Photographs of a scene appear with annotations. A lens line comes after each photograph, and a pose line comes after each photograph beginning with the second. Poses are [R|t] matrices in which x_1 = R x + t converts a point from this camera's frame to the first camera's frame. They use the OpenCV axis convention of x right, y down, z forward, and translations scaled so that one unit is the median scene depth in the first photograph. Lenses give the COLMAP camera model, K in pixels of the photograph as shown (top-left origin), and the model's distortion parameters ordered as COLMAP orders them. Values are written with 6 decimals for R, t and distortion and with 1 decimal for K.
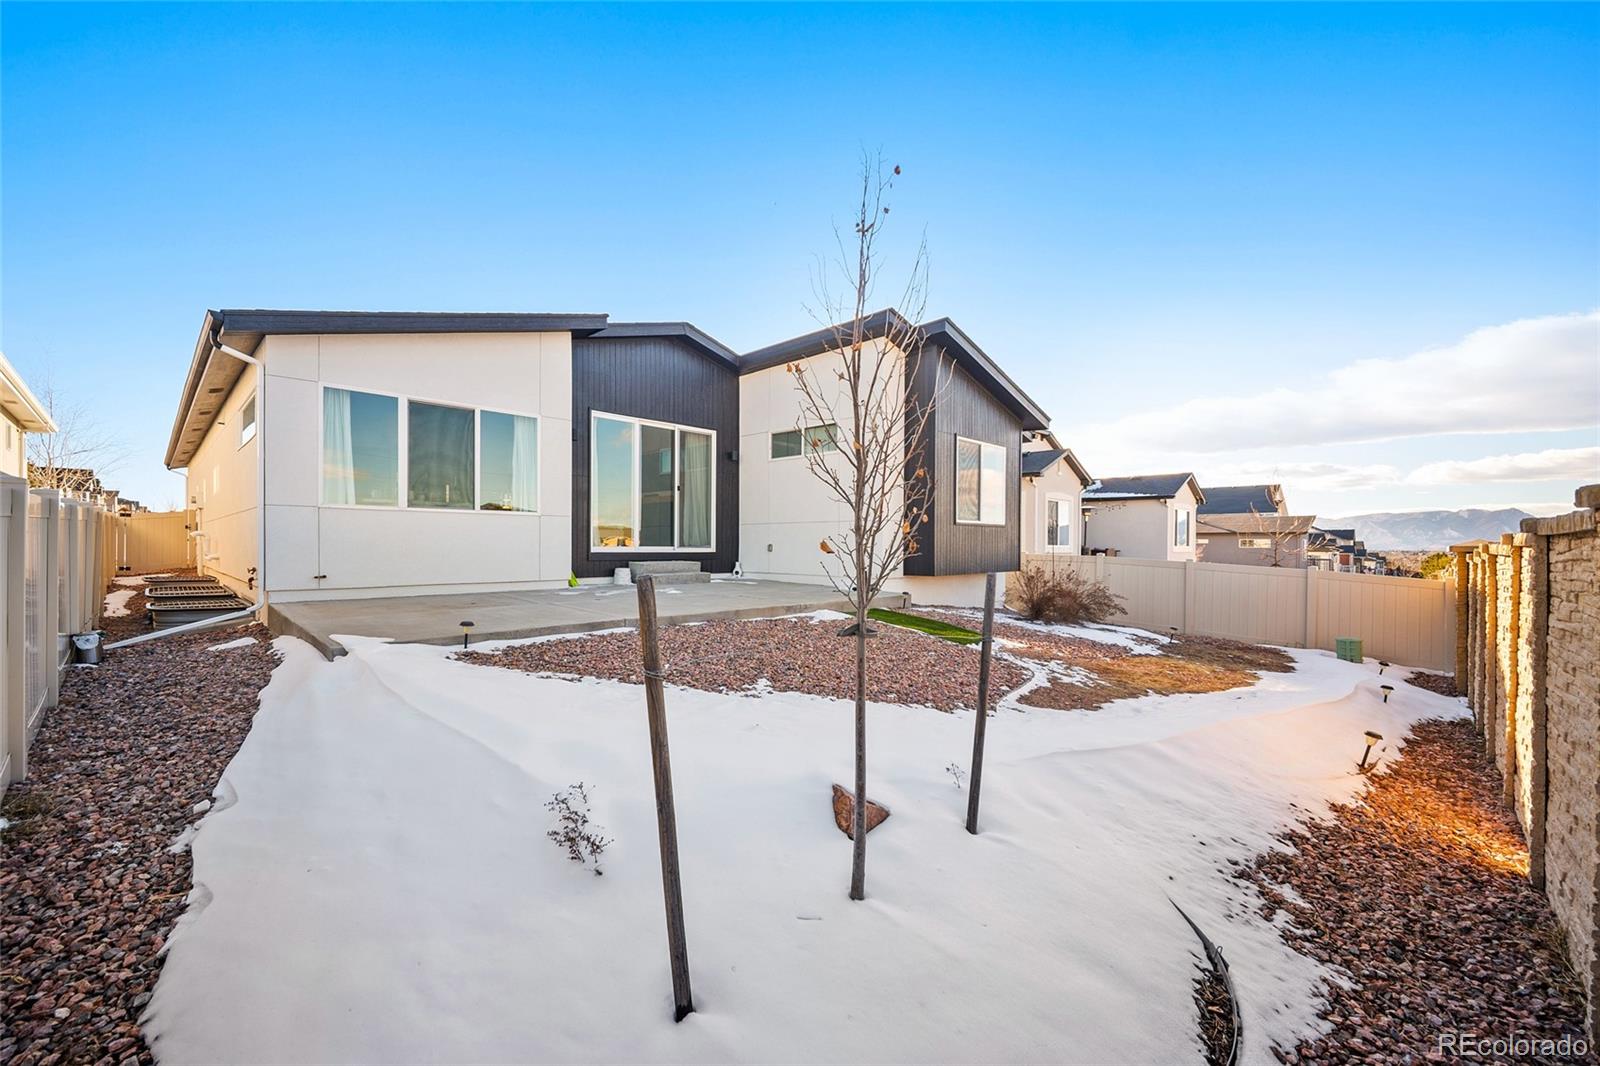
lens RADIAL K [[638.5, 0, 785.8], [0, 638.5, 546.2], [0, 0, 1]] dist [-0.003032, -0.000249]
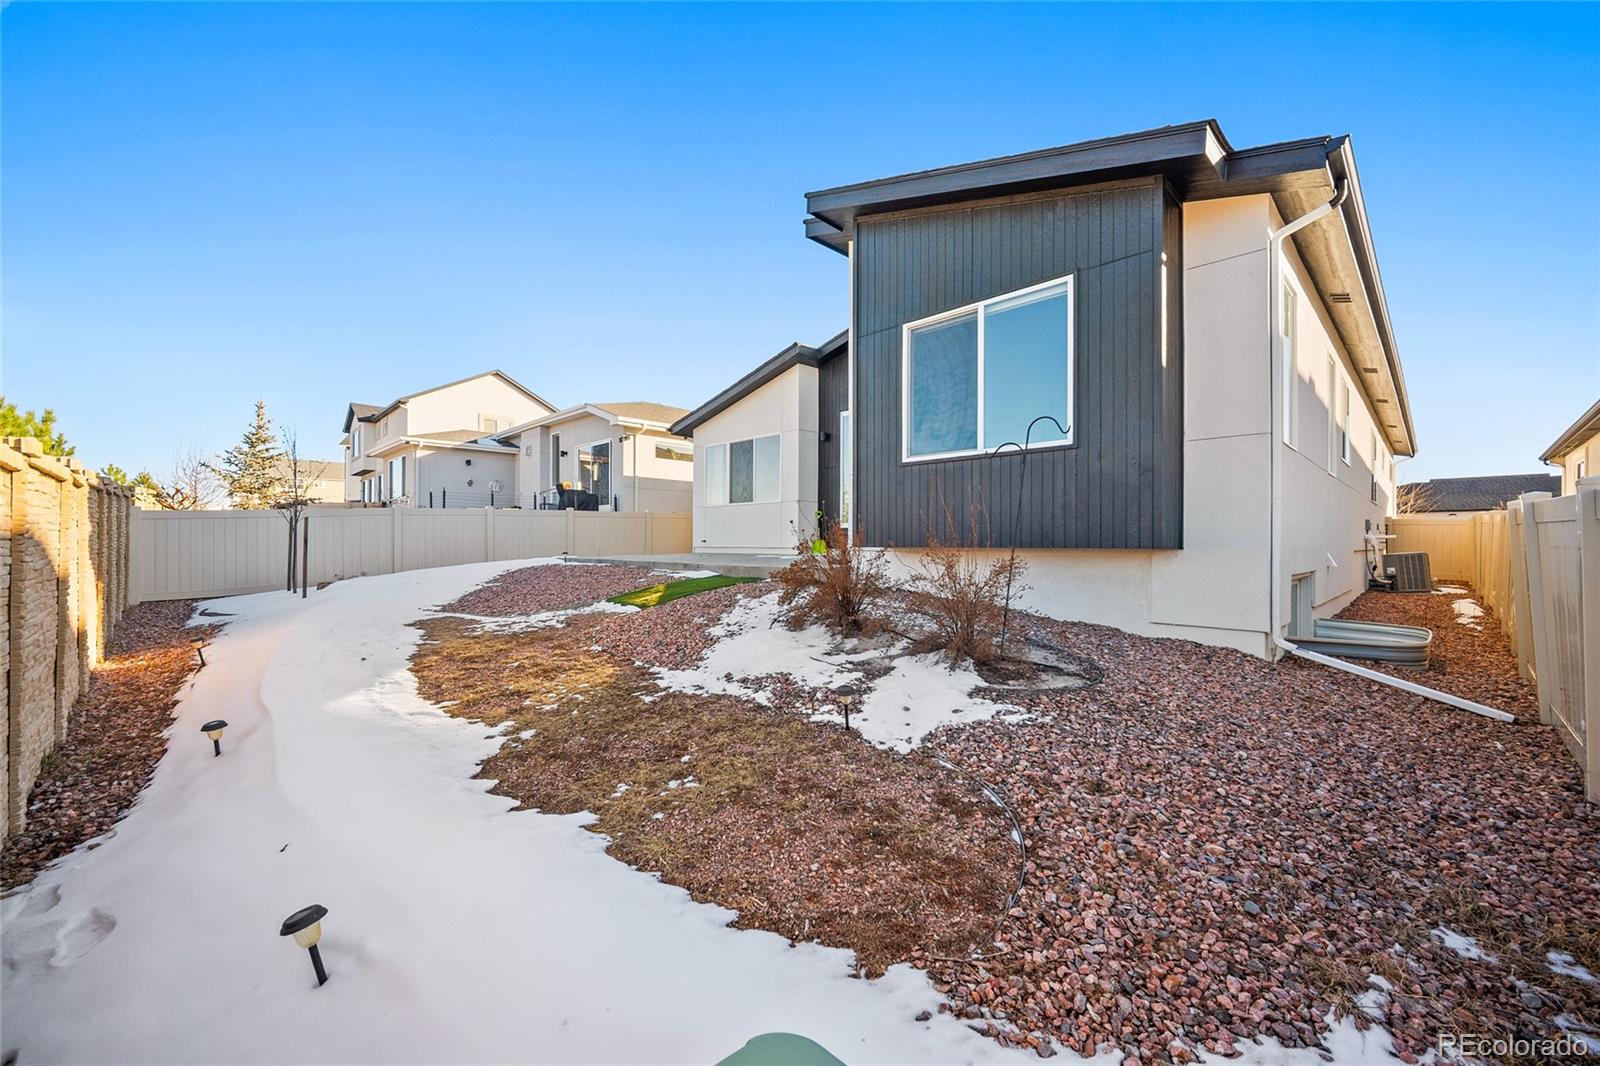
lens RADIAL K [[640.3, 0, 790.4], [0, 640.3, 548.5], [0, 0, 1]] dist [-0.001662, 0.000394]
pose [[-0.012307, -0.000281, -0.999924, 0.989429], [-0.006294, 0.999980, -0.000204, 0.052877], [0.999904, 0.006291, -0.012309, 0.988998]]
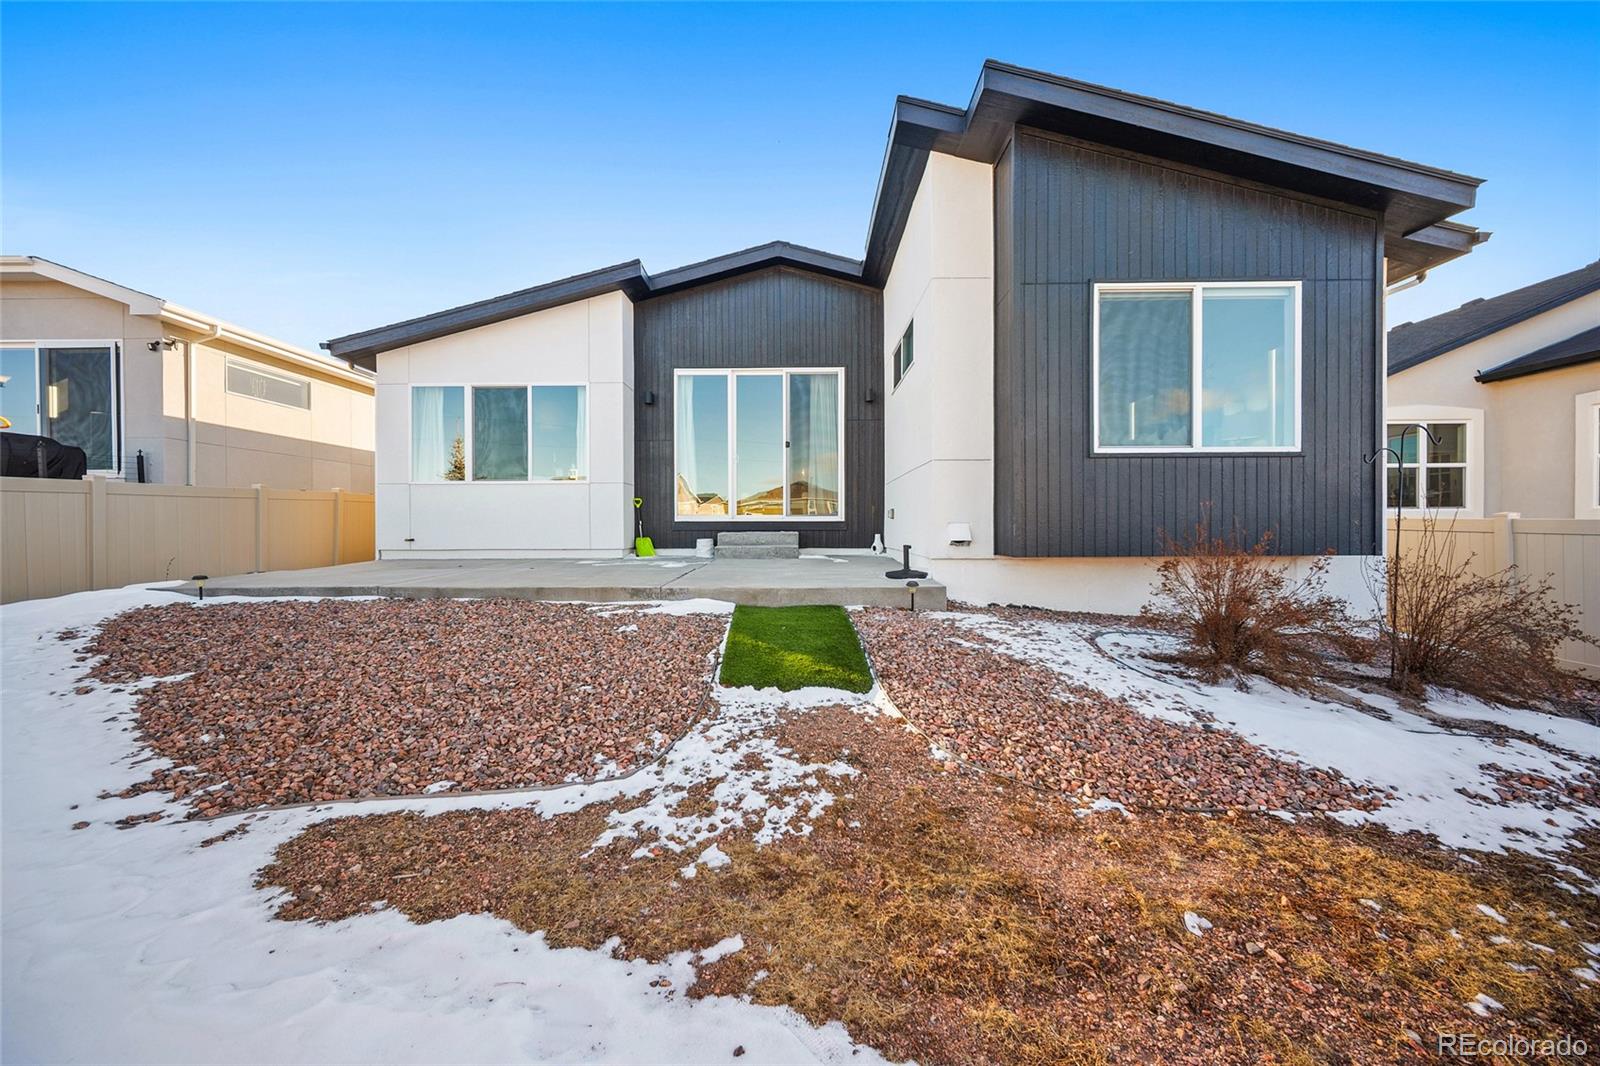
lens RADIAL K [[632.6, 0, 788.5], [0, 632.6, 517.8], [0, 0, 1]] dist [-0.001188, -0.000247]
pose [[0.690134, -0.018276, -0.723451, 0.506138], [0.005456, 0.999784, -0.020052, 0.025213], [0.723661, 0.009892, 0.690084, 0.521275]]
